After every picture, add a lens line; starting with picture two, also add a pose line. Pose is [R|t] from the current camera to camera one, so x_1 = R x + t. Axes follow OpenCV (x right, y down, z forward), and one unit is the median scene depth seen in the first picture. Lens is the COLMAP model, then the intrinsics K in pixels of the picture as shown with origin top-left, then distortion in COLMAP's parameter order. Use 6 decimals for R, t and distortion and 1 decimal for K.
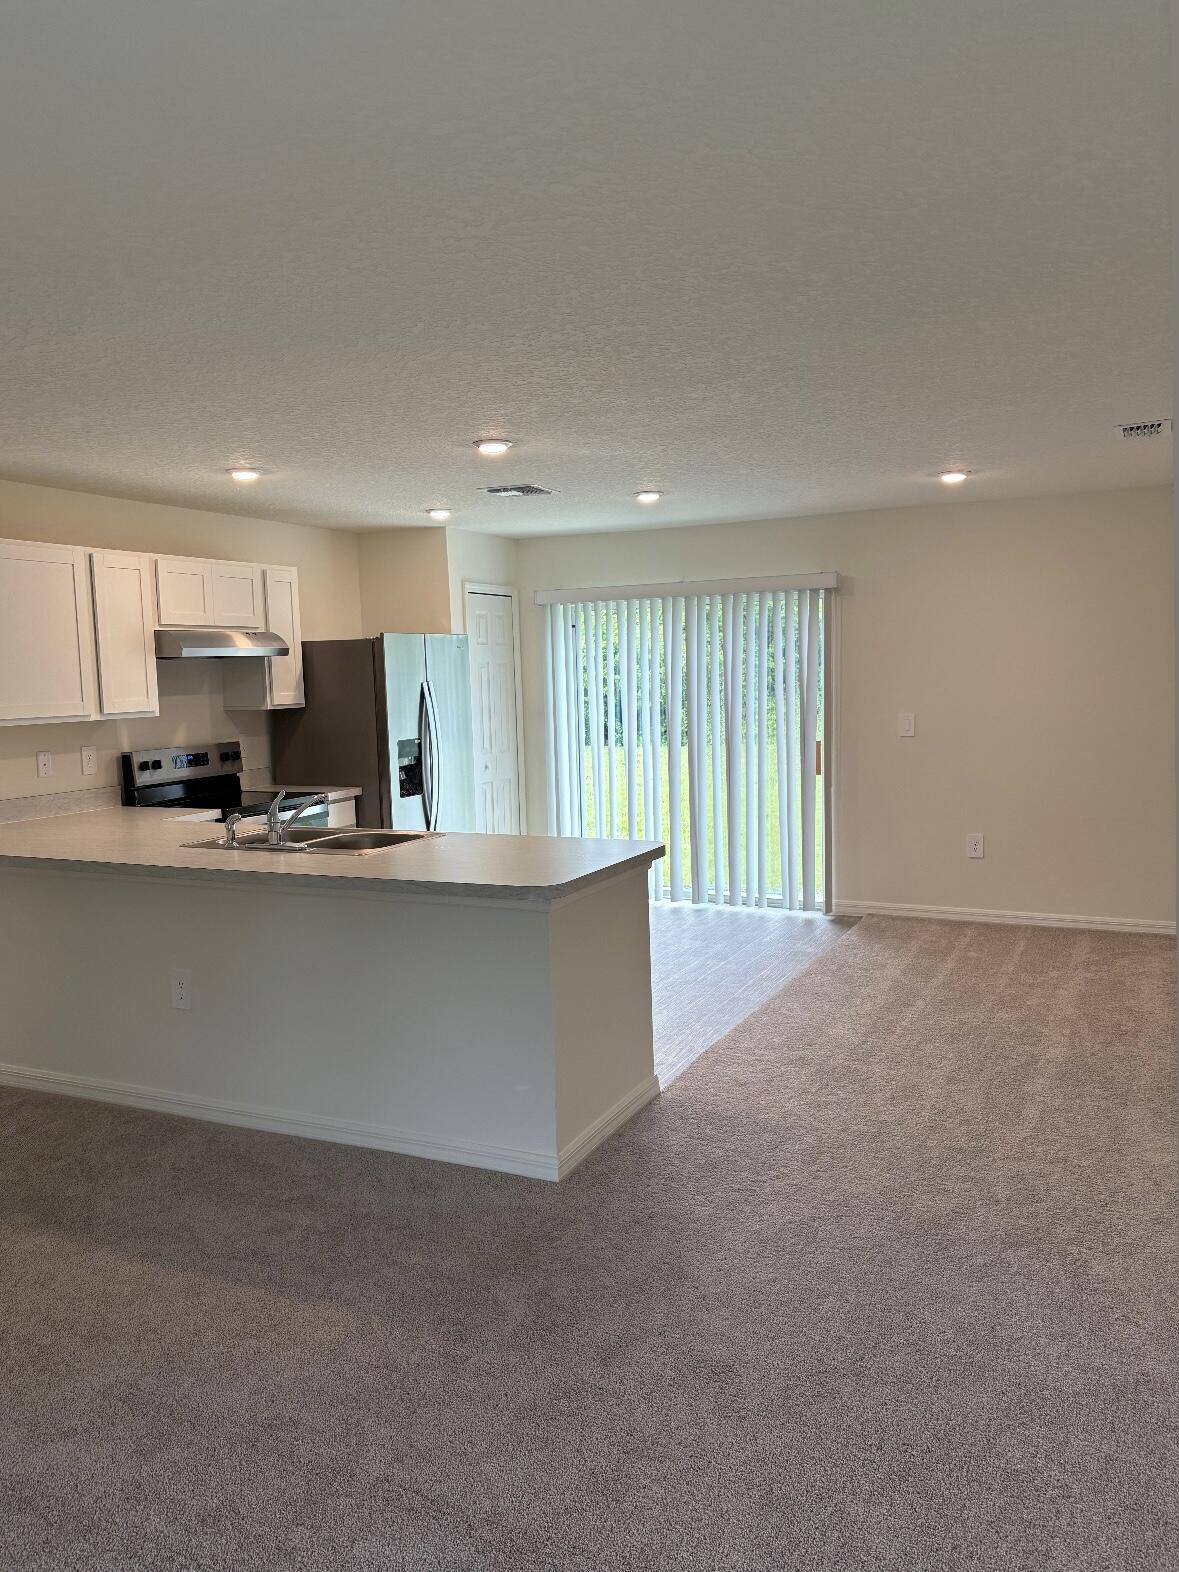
lens RADIAL K [[1197.8, 0, 589.5], [0, 1197.8, 786.0], [0, 0, 1]] dist [-0.006260, -0.003000]
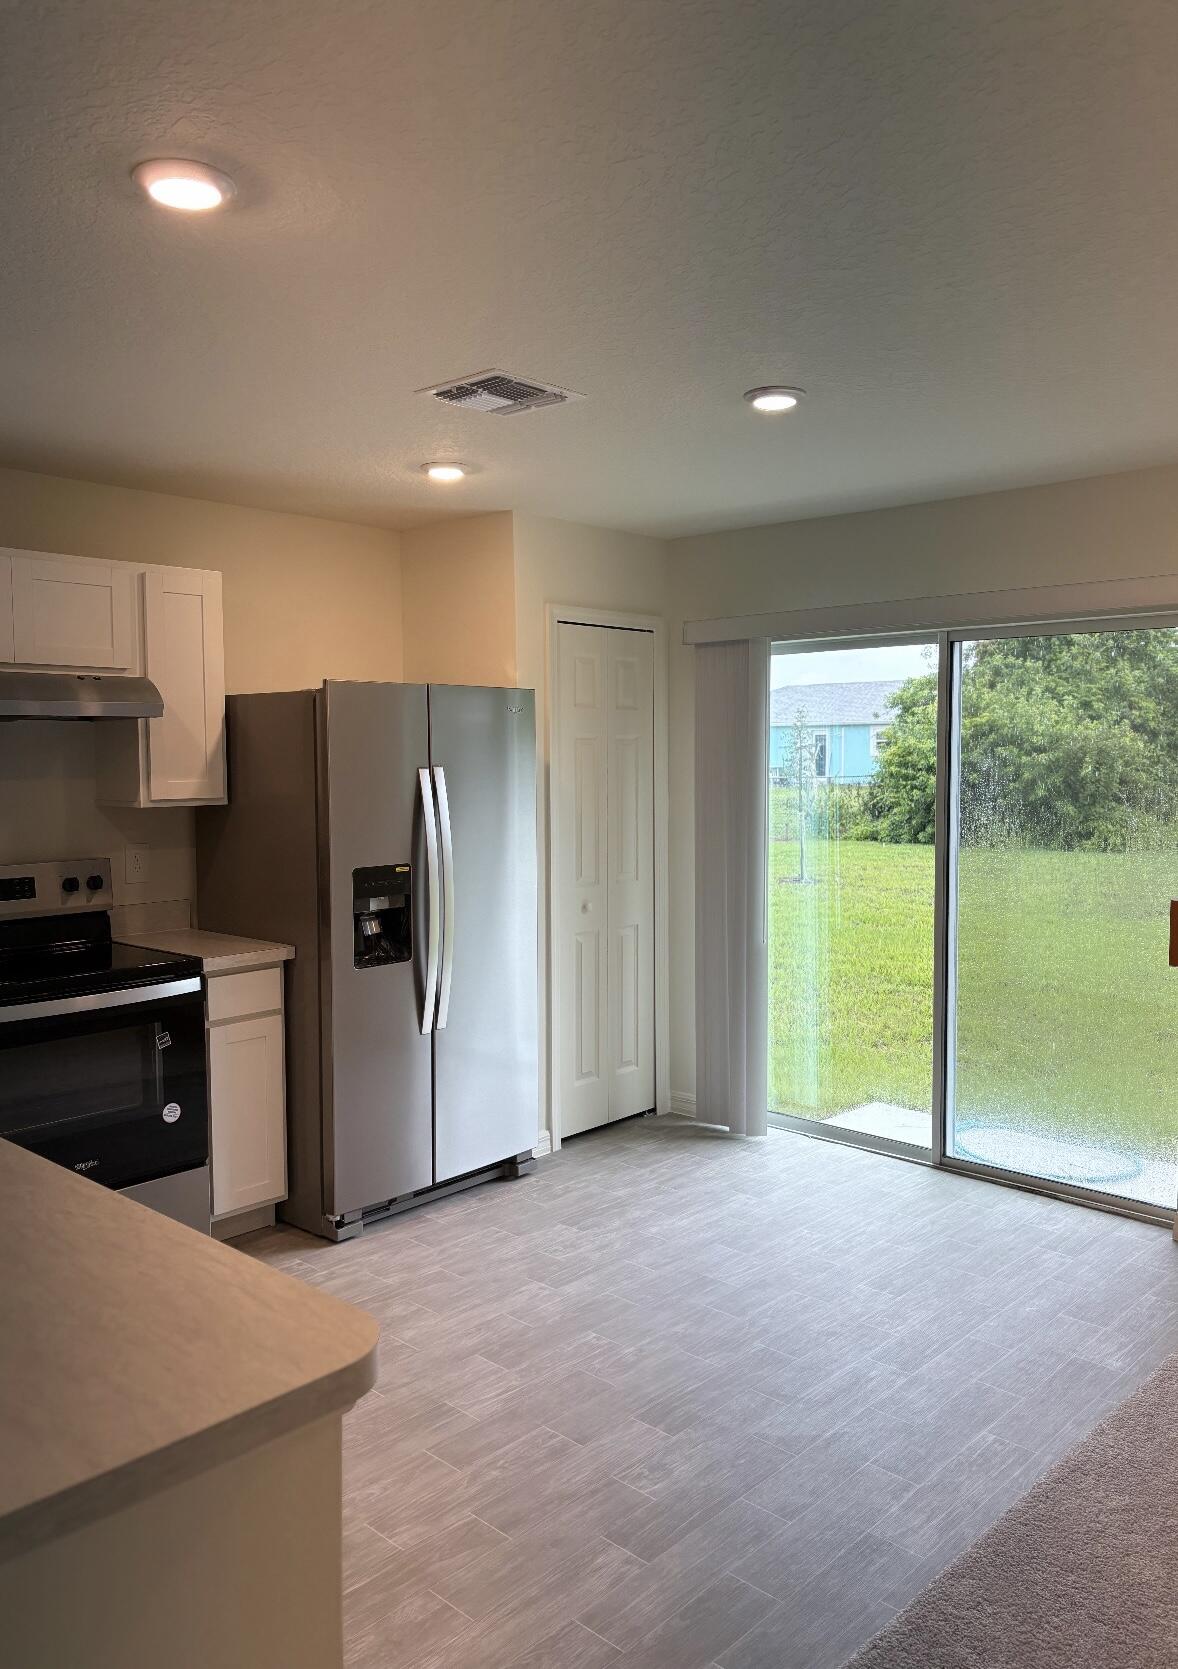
lens RADIAL K [[1265.0, 0, 596.7], [0, 1265.0, 832.8], [0, 0, 1]] dist [0.030580, -0.003162]
pose [[0.953292, 0.040087, -0.299380, 0.134486], [-0.049135, 0.998533, -0.022754, -0.048173], [0.298028, 0.036401, 0.953863, 0.466739]]
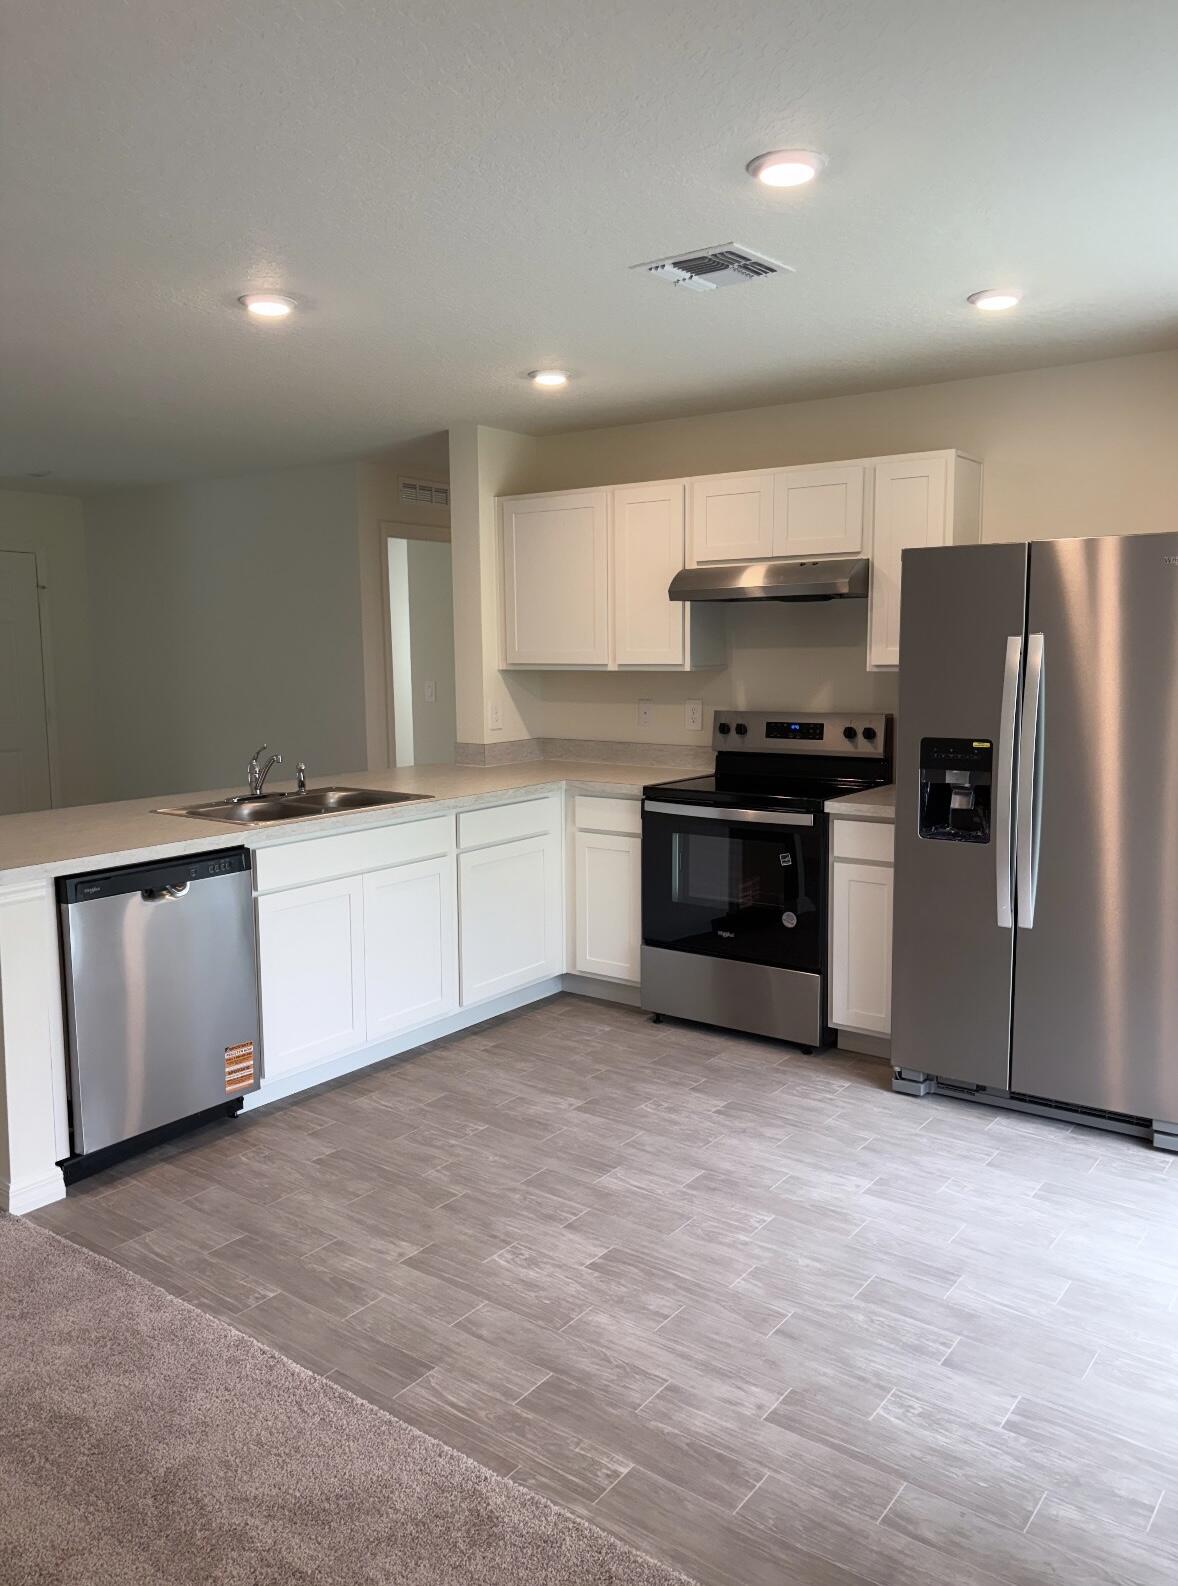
lens RADIAL K [[1195.6, 0, 586.4], [0, 1195.6, 788.4], [0, 0, 1]] dist [0.026725, -0.005460]
pose [[-0.196835, 0.145827, -0.969531, 0.444188], [-0.081203, 0.983054, 0.164347, -0.097890], [0.977068, 0.111078, -0.181658, 0.971685]]
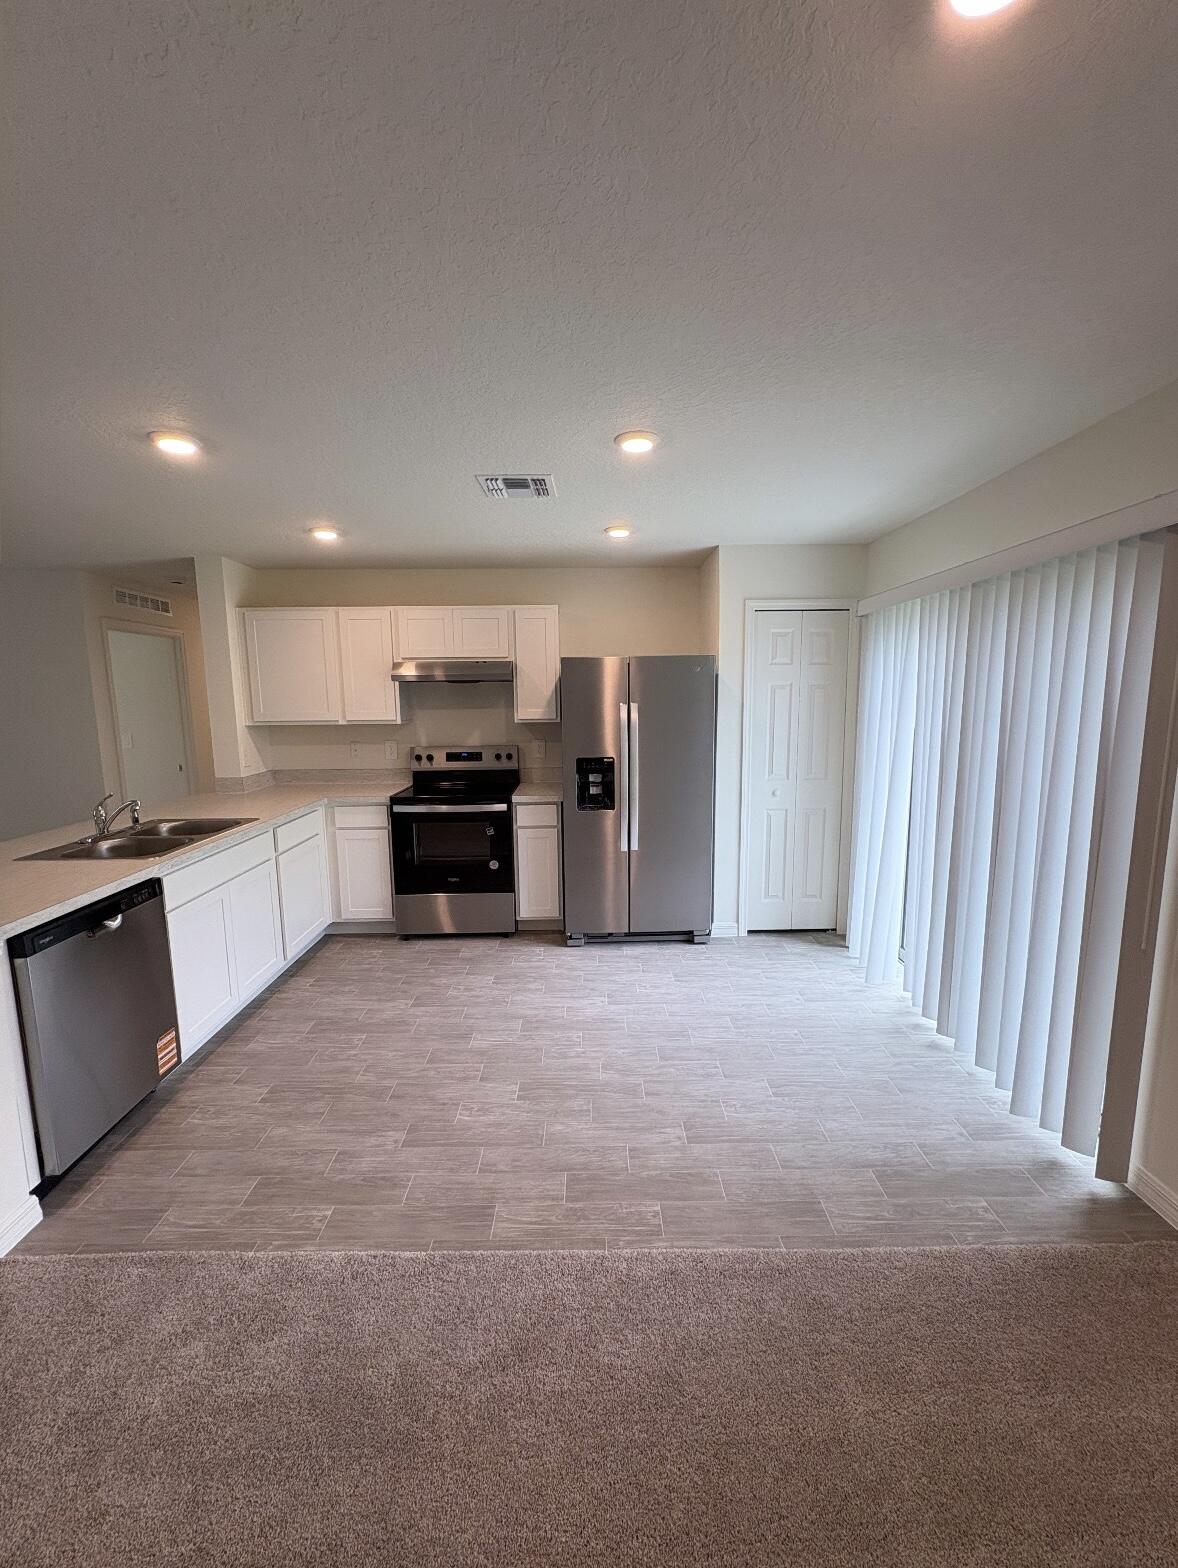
lens RADIAL K [[626.6, 0, 589.0], [0, 626.6, 784.0], [0, 0, 1]] dist [-0.001805, 0.000304]
pose [[0.435563, 0.143963, -0.888572, 0.360483], [-0.087700, 0.989219, 0.117280, -0.084013], [0.895876, 0.026845, 0.443492, 0.776434]]
